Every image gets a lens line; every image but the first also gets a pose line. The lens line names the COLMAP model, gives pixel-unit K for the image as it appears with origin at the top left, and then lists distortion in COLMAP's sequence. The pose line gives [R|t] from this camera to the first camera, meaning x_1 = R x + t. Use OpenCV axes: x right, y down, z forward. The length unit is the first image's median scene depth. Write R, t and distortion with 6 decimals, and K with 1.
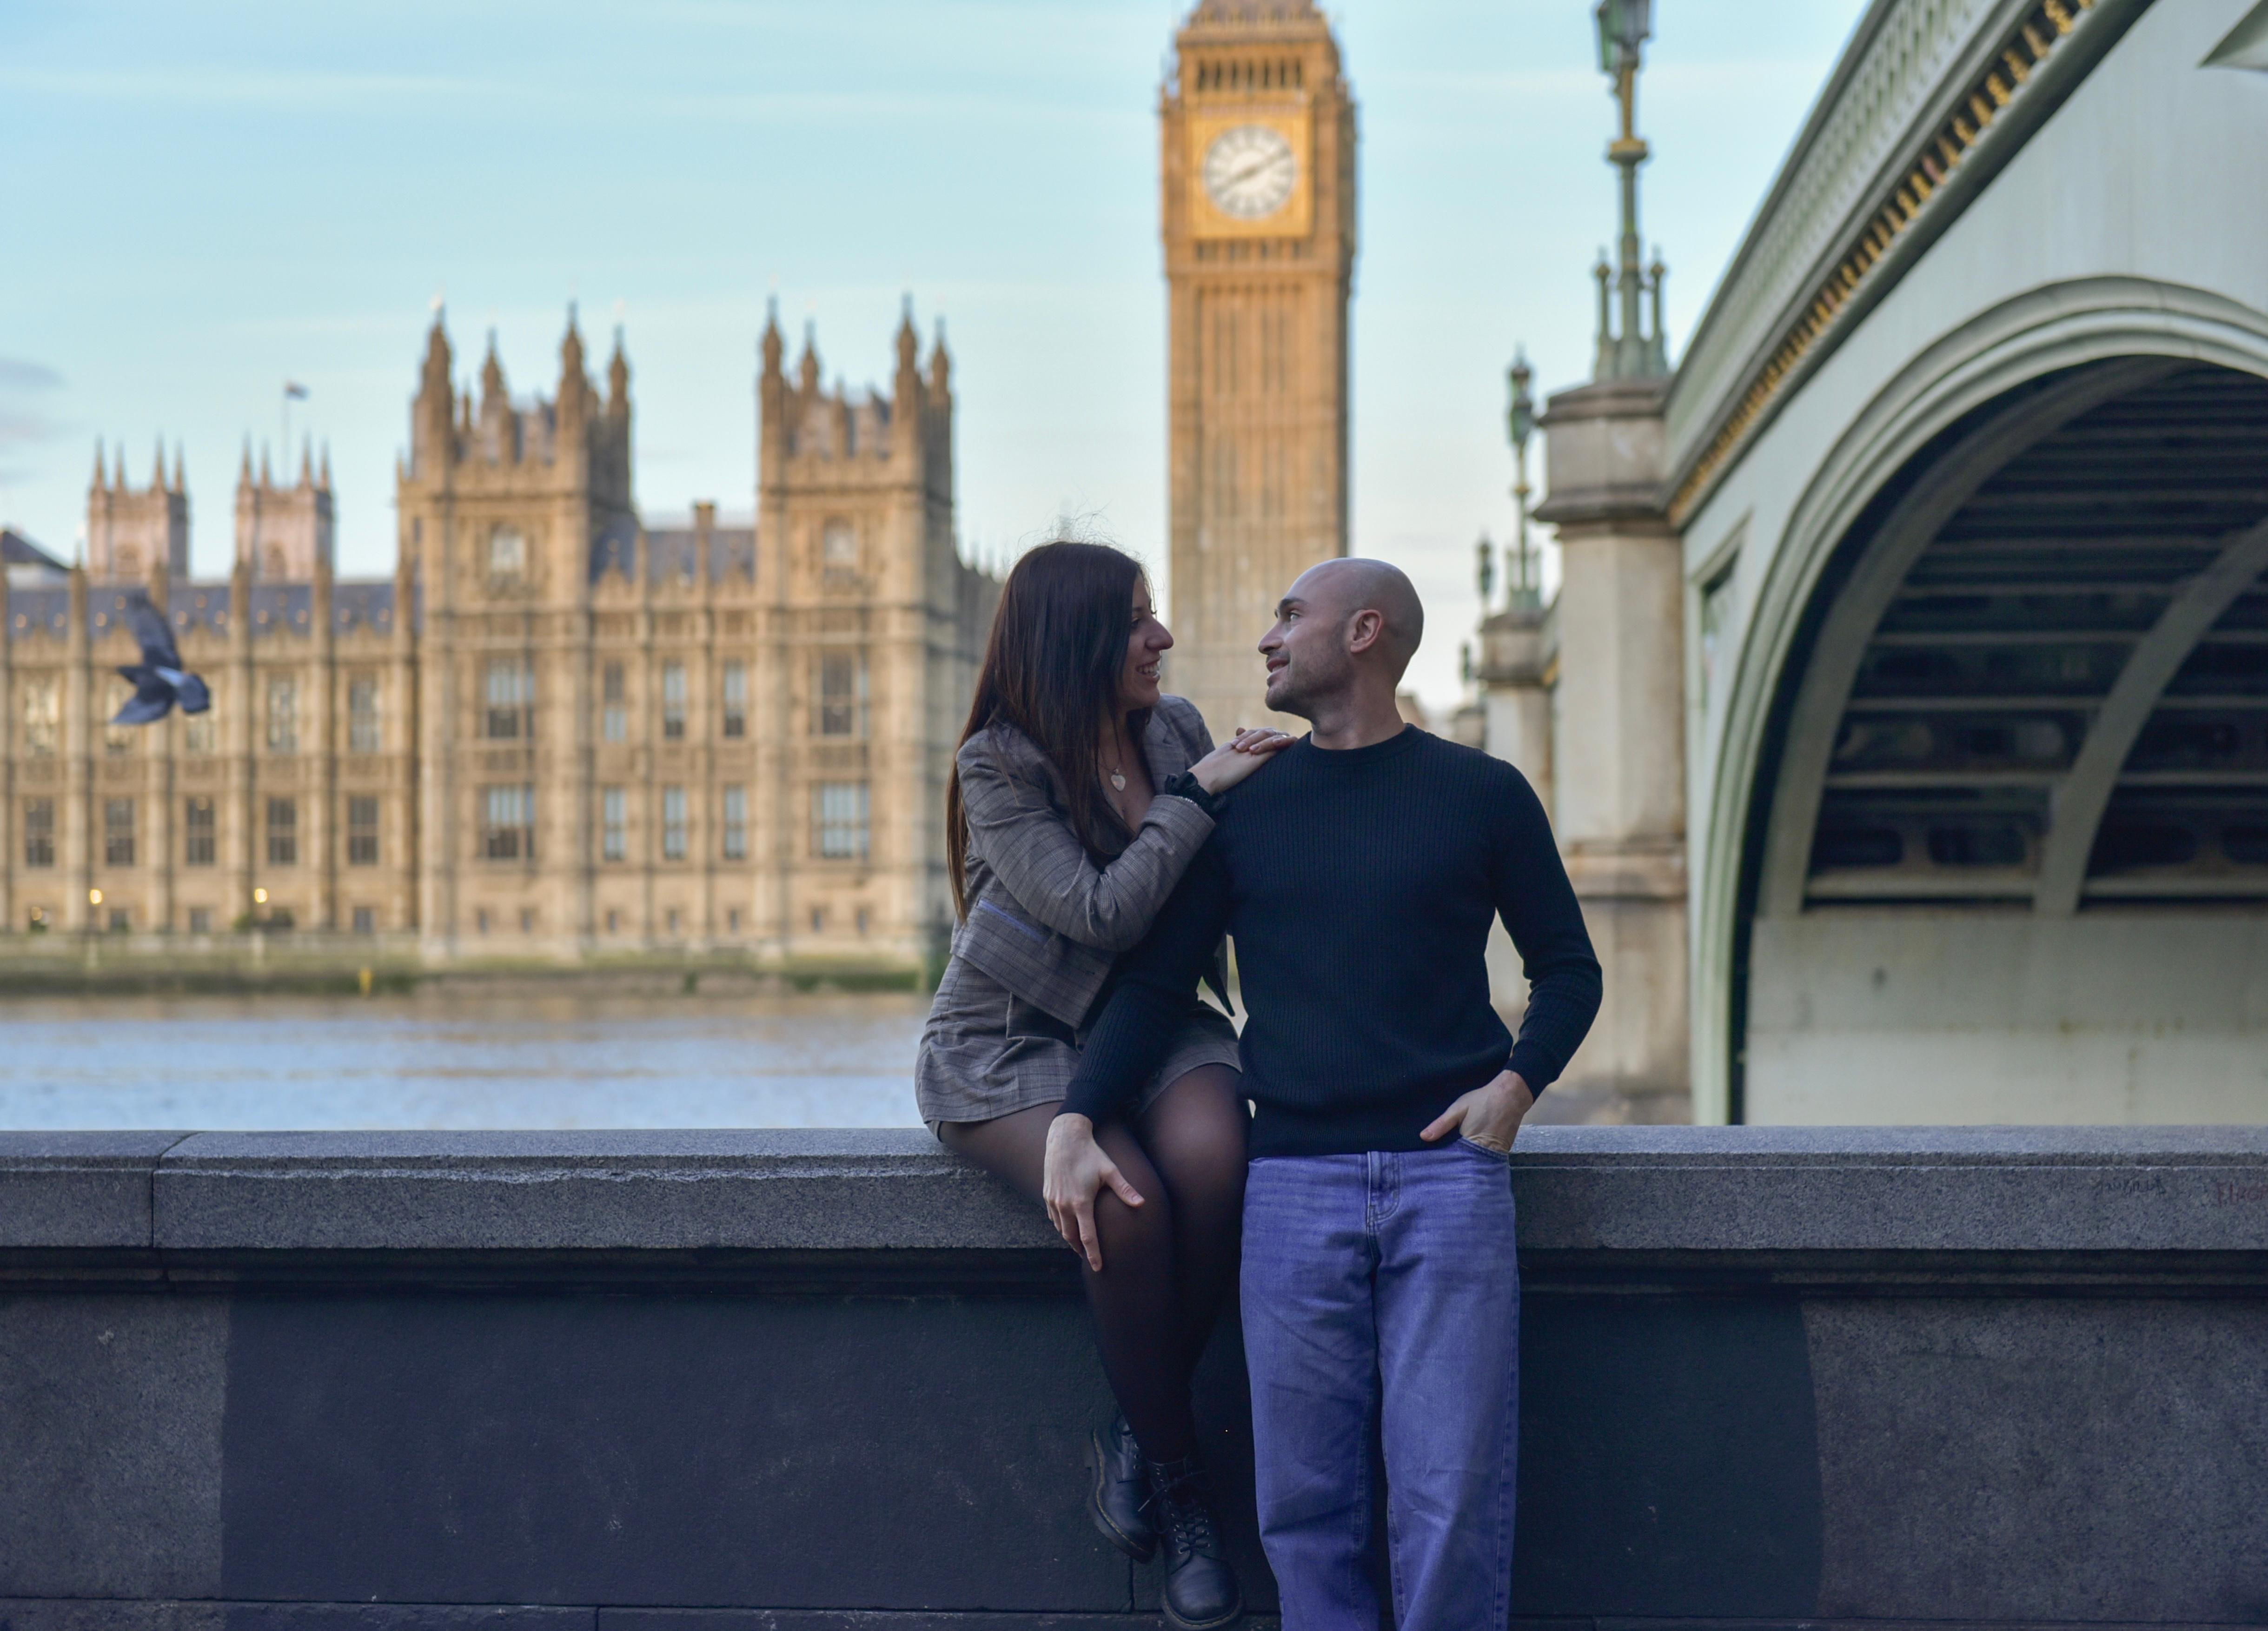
lens RADIAL K [[4436.3, 0, 1134.0], [0, 4436.3, 815.5], [0, 0, 1]] dist [-0.017335, 0.010567]
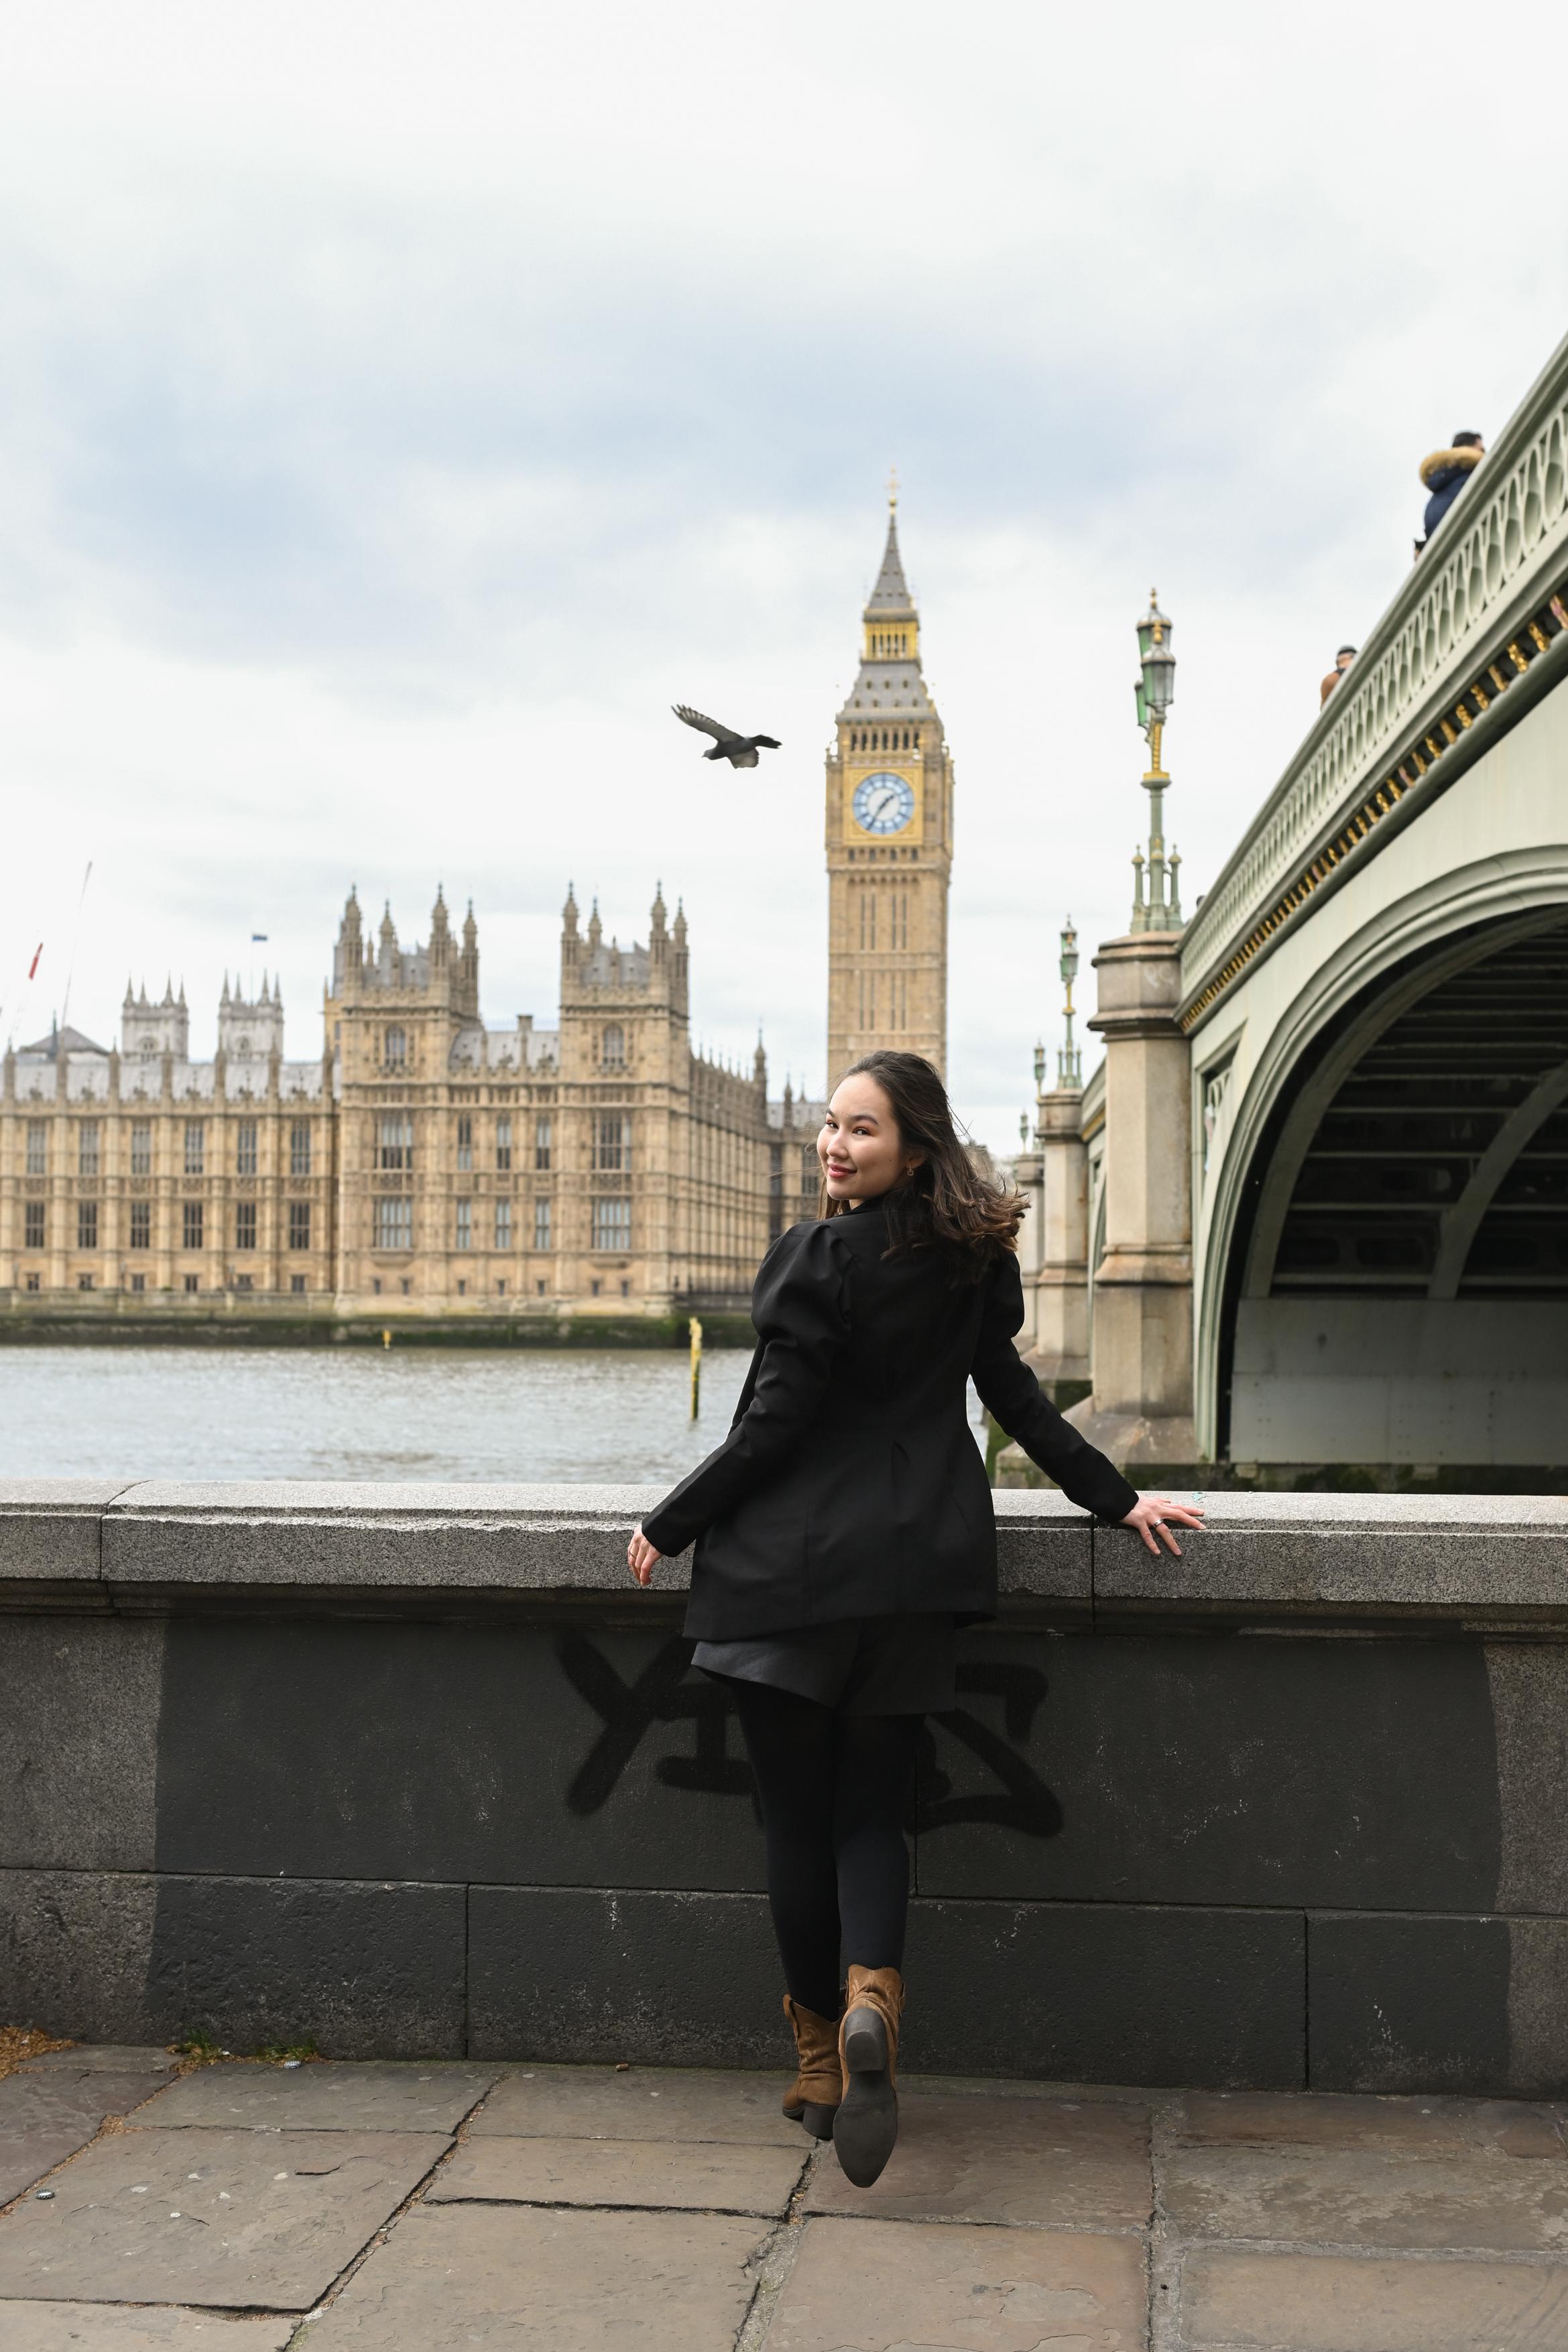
lens RADIAL K [[2864.8, 0, 792.2], [0, 2864.8, 1205.8], [0, 0, 1]] dist [-0.014376, -0.009998]
pose [[0.999925, 0.012022, -0.002117, -0.002056], [-0.012034, 0.999910, -0.005908, -0.000092], [0.002045, 0.005933, 0.999980, 0.013688]]
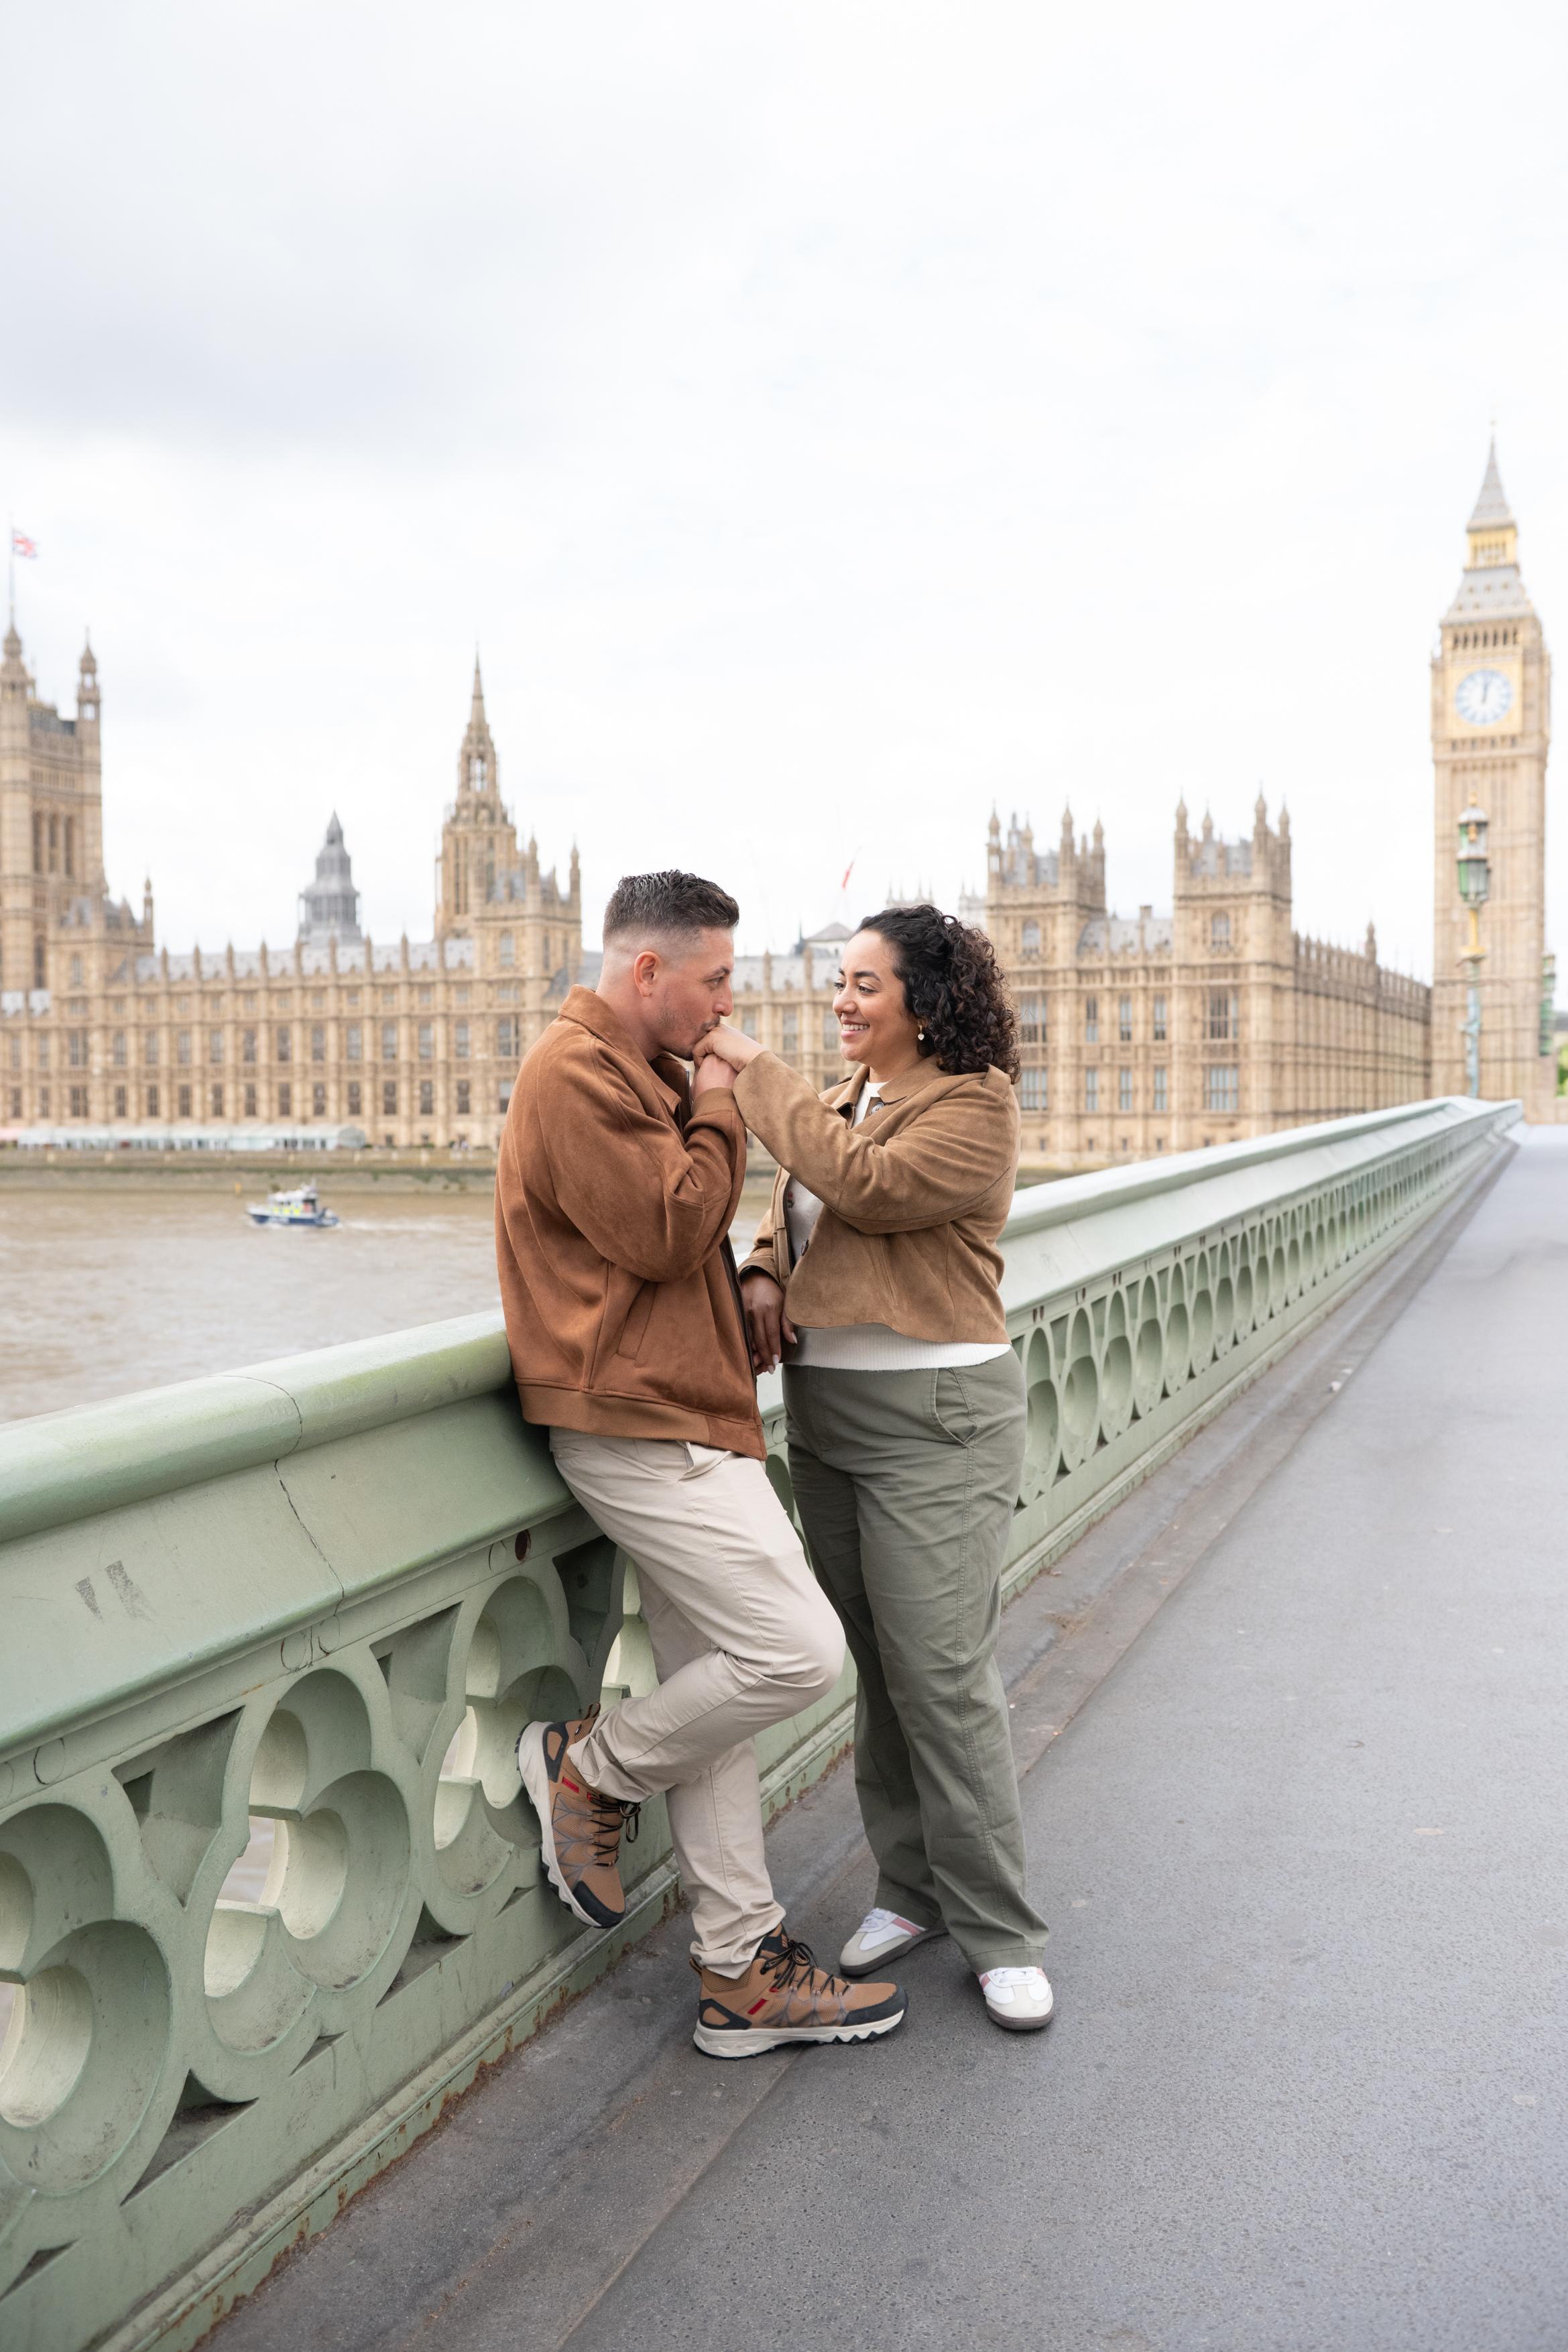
lens RADIAL K [[2133.5, 0, 784.0], [0, 2133.5, 1176.0], [0, 0, 1]] dist [0.001590, -0.001888]
pose [[0.953221, 0.007790, -0.302175, 0.022831], [0.010444, 0.998222, 0.058681, -0.015145], [0.302095, -0.059092, 0.951445, 0.154638]]
